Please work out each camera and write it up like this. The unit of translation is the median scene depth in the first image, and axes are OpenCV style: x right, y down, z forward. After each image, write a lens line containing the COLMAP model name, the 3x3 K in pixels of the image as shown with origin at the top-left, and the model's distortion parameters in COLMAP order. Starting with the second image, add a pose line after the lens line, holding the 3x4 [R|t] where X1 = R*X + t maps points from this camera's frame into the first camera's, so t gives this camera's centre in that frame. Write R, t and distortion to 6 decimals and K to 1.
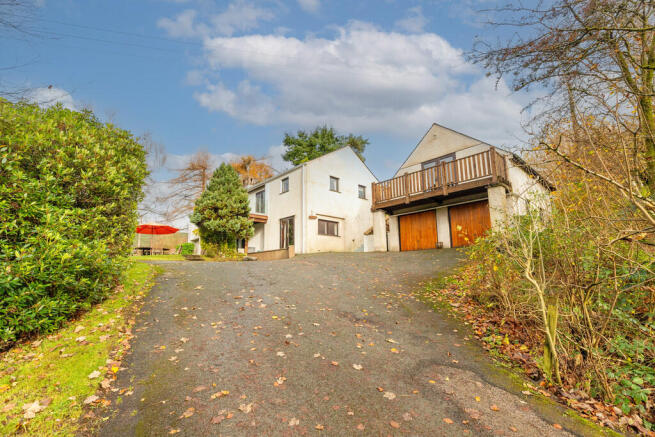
lens RADIAL K [[295.6, 0, 325.5], [0, 295.6, 219.8], [0, 0, 1]] dist [-0.002513, -0.000988]
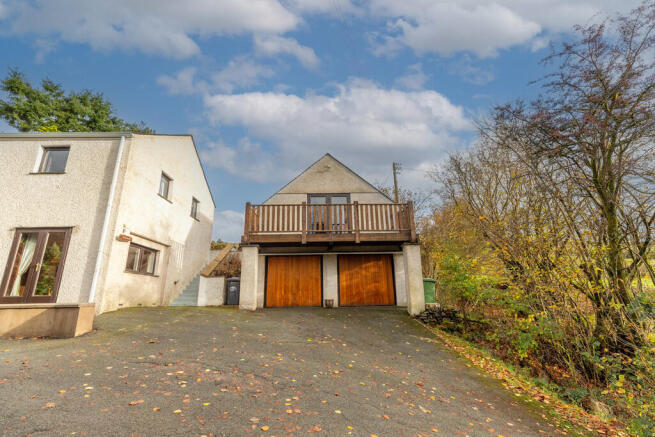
lens RADIAL K [[295.6, 0, 327.8], [0, 295.6, 219.9], [0, 0, 1]] dist [-0.002513, -0.000988]
pose [[0.664974, 0.205543, 0.718027, -0.179424], [-0.133972, 0.978619, -0.156067, -0.006408], [-0.734753, 0.007585, 0.678293, 0.377510]]
